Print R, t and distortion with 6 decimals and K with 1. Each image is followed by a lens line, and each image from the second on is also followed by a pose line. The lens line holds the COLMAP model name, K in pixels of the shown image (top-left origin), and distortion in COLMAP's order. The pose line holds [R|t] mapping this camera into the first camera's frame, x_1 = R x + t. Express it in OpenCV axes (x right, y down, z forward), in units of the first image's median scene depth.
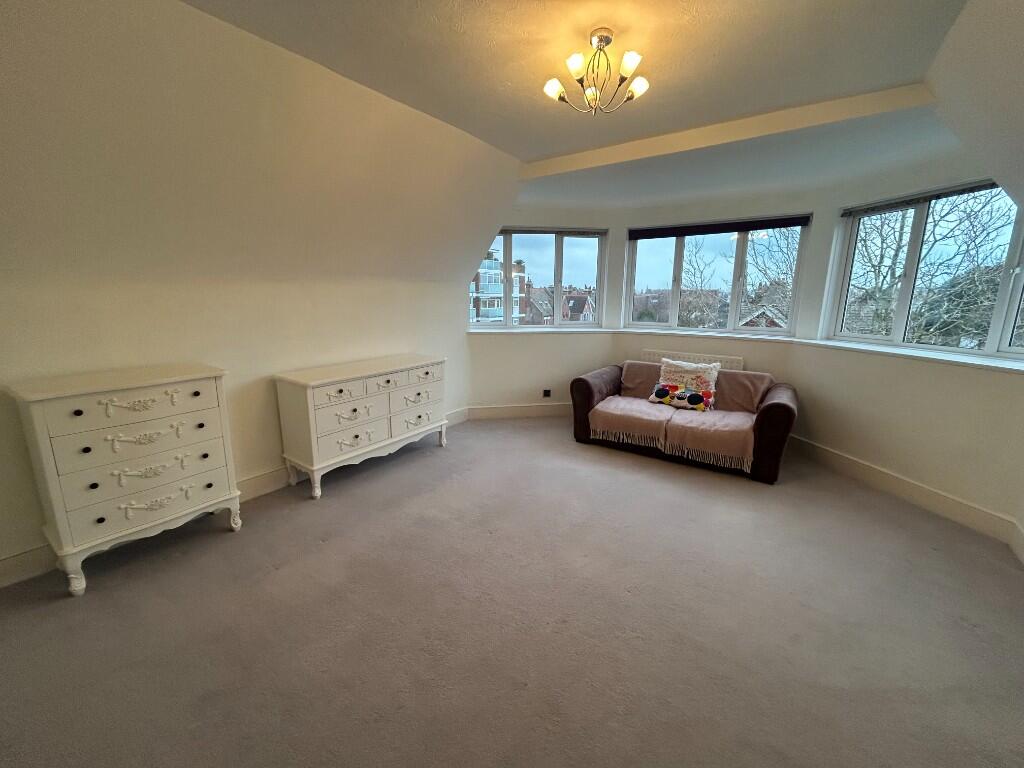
lens RADIAL K [[419.9, 0, 509.0], [0, 419.9, 382.8], [0, 0, 1]] dist [-0.000631, 0.000190]
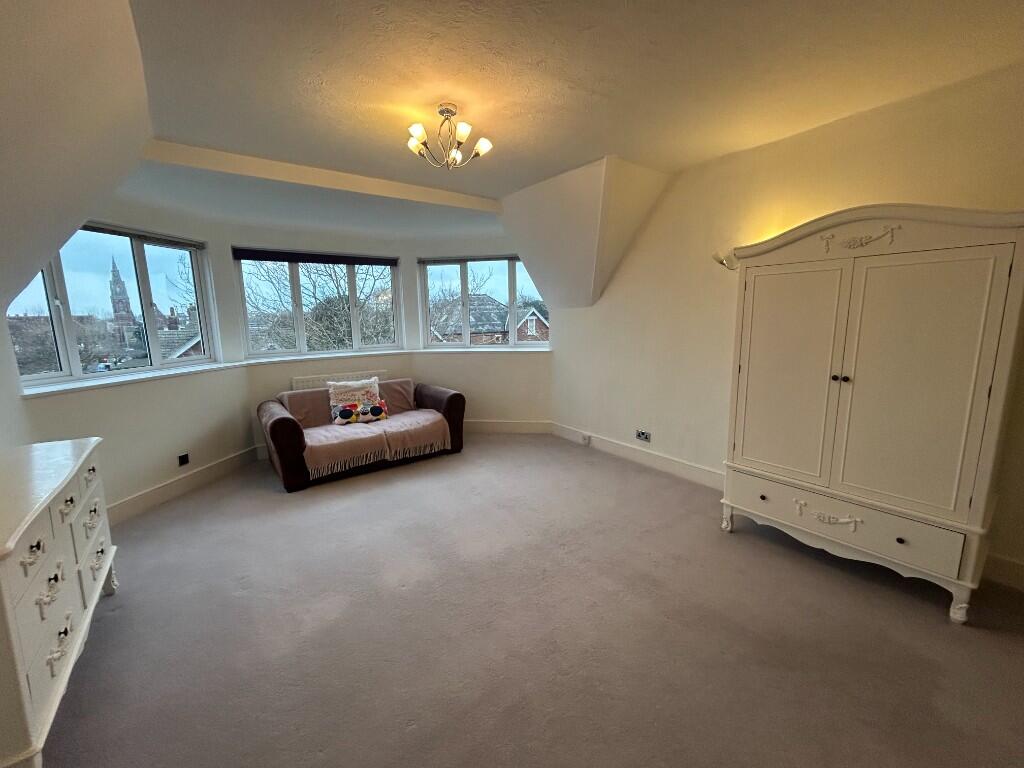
lens RADIAL K [[414.0, 0, 512.0], [0, 414.0, 384.0], [0, 0, 1]] dist [-0.001146, 0.000355]
pose [[0.308540, -0.165032, 0.936786, -0.469483], [0.212997, 0.971813, 0.101050, -0.065204], [-0.927057, 0.168355, 0.334994, 0.277733]]
